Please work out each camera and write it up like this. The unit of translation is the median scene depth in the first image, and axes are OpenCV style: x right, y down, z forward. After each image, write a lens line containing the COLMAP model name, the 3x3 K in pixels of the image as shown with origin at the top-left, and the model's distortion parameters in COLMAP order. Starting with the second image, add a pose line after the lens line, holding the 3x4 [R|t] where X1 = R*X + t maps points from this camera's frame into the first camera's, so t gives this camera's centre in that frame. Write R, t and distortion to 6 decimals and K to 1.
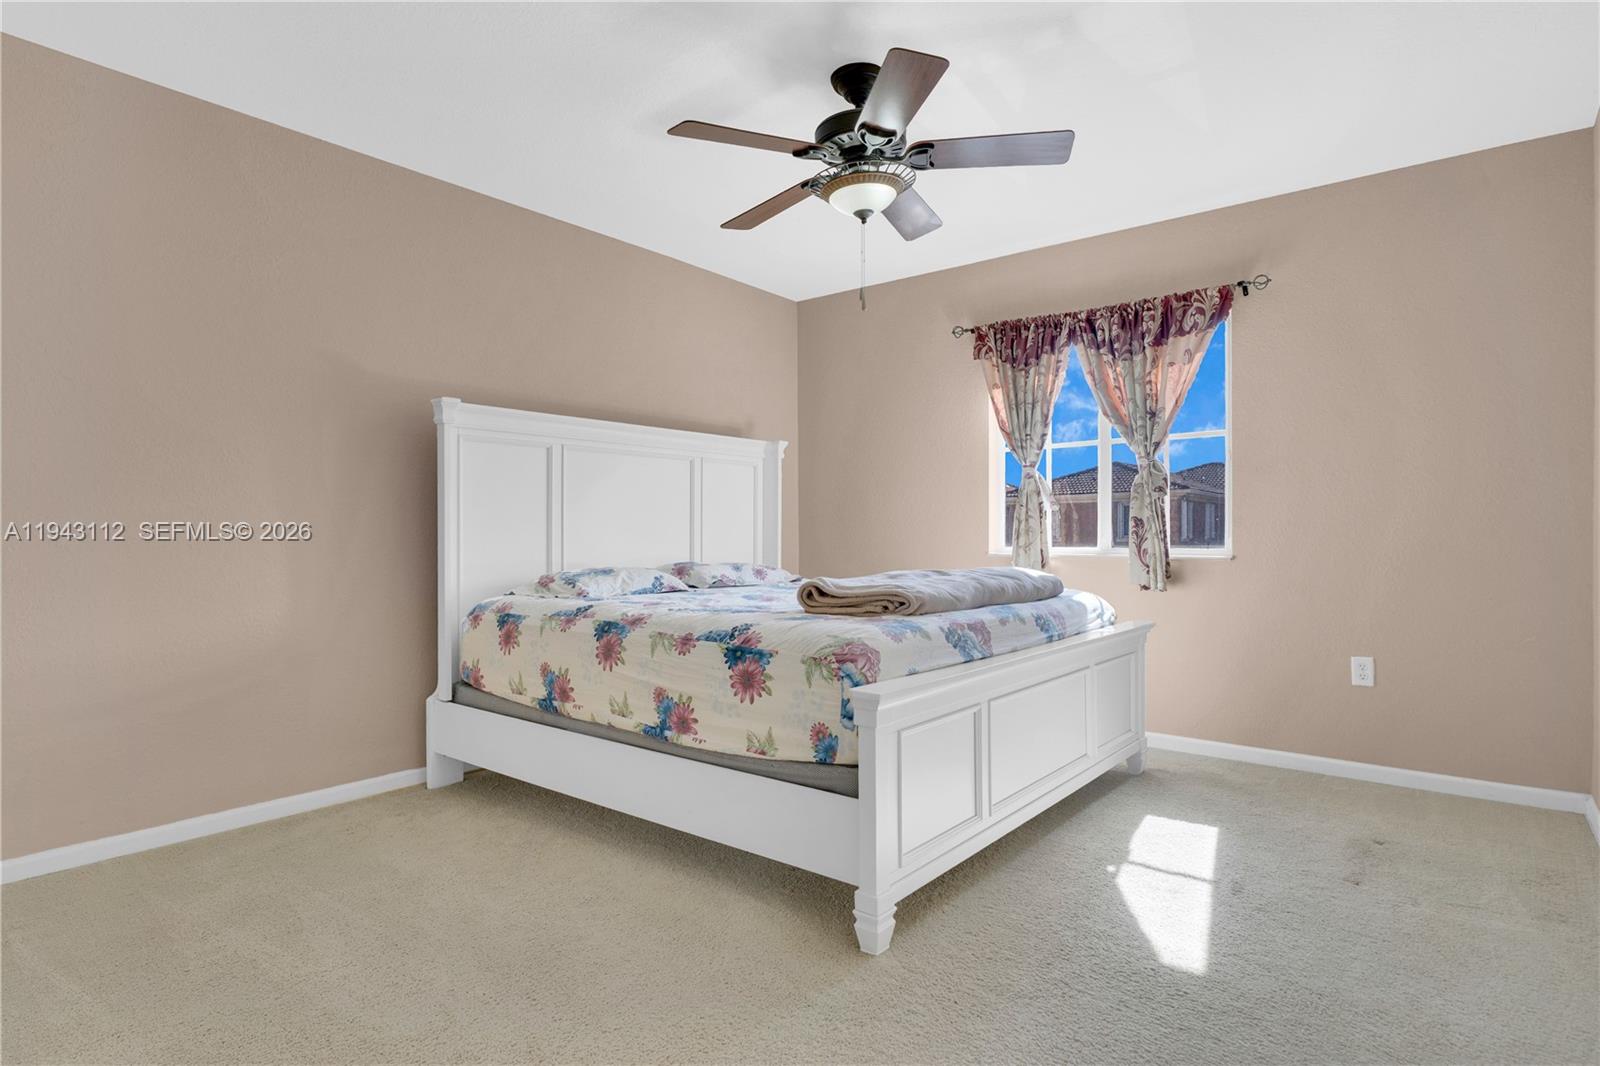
lens RADIAL K [[800.4, 0, 781.2], [0, 800.4, 526.7], [0, 0, 1]] dist [-0.000783, -0.000084]
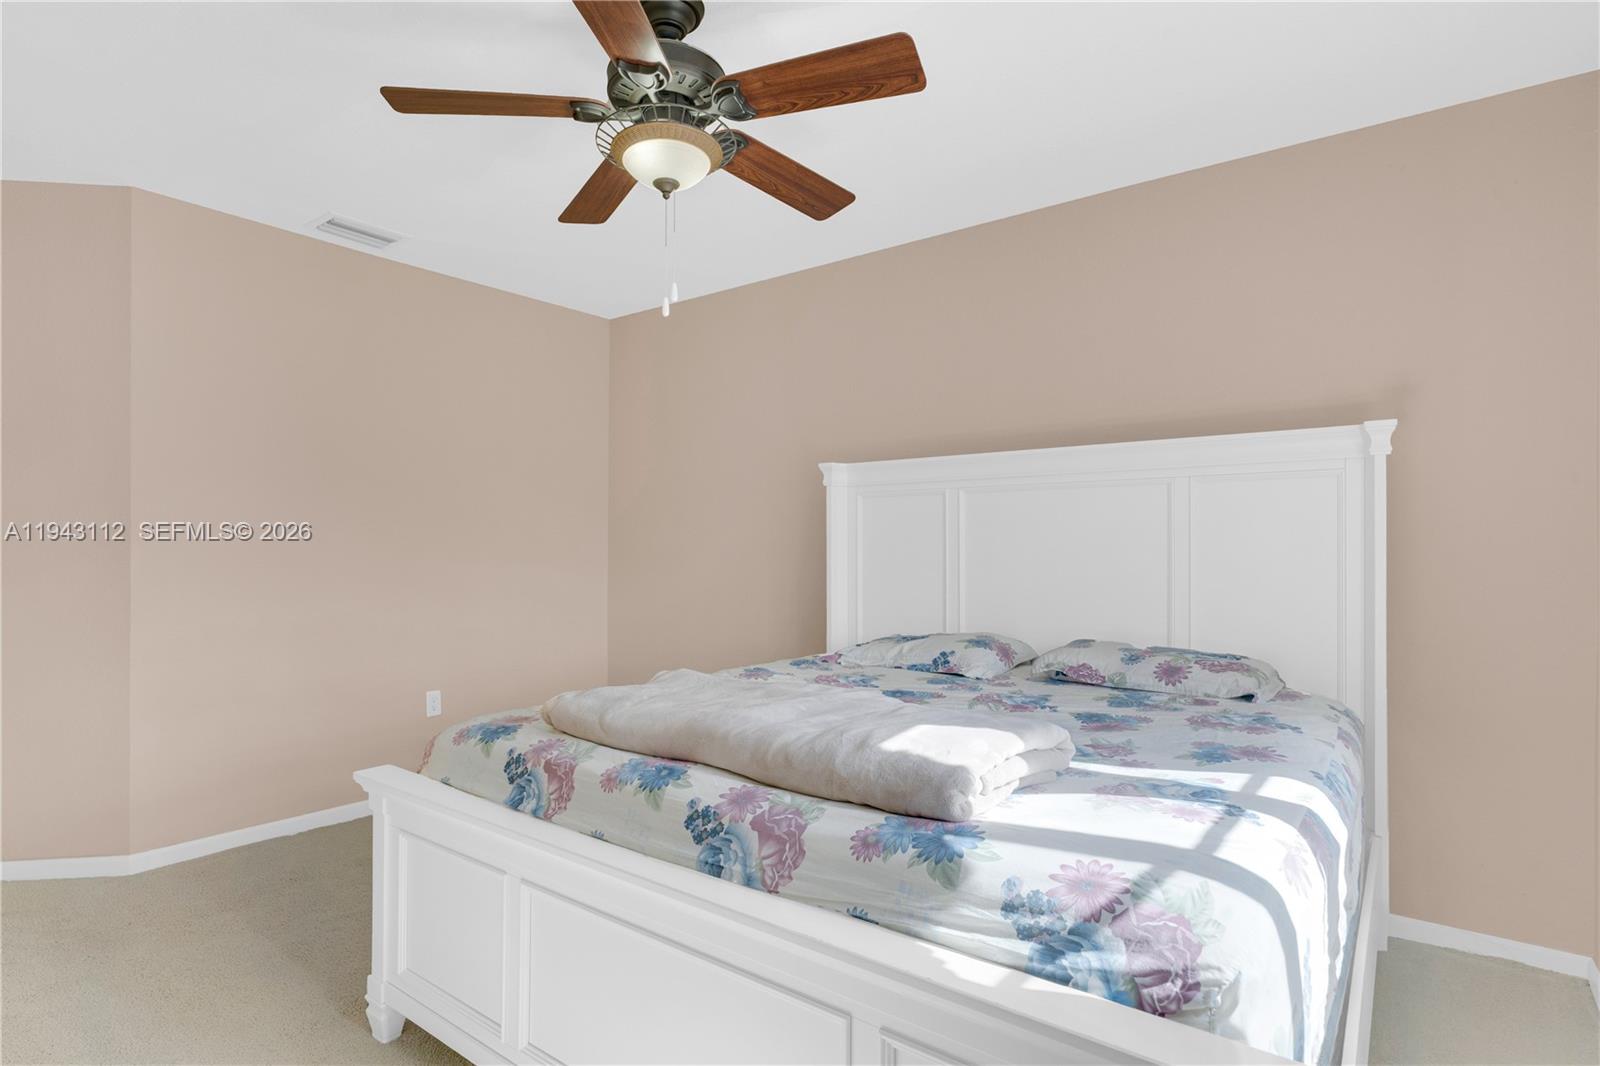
lens RADIAL K [[836.4, 0, 798.6], [0, 836.4, 538.2], [0, 0, 1]] dist [0.001667, 0.000721]
pose [[0.079592, -0.018875, -0.996649, 0.707466], [0.000937, 0.999822, -0.018860, -0.035514], [0.996827, 0.000567, 0.079596, 0.868759]]
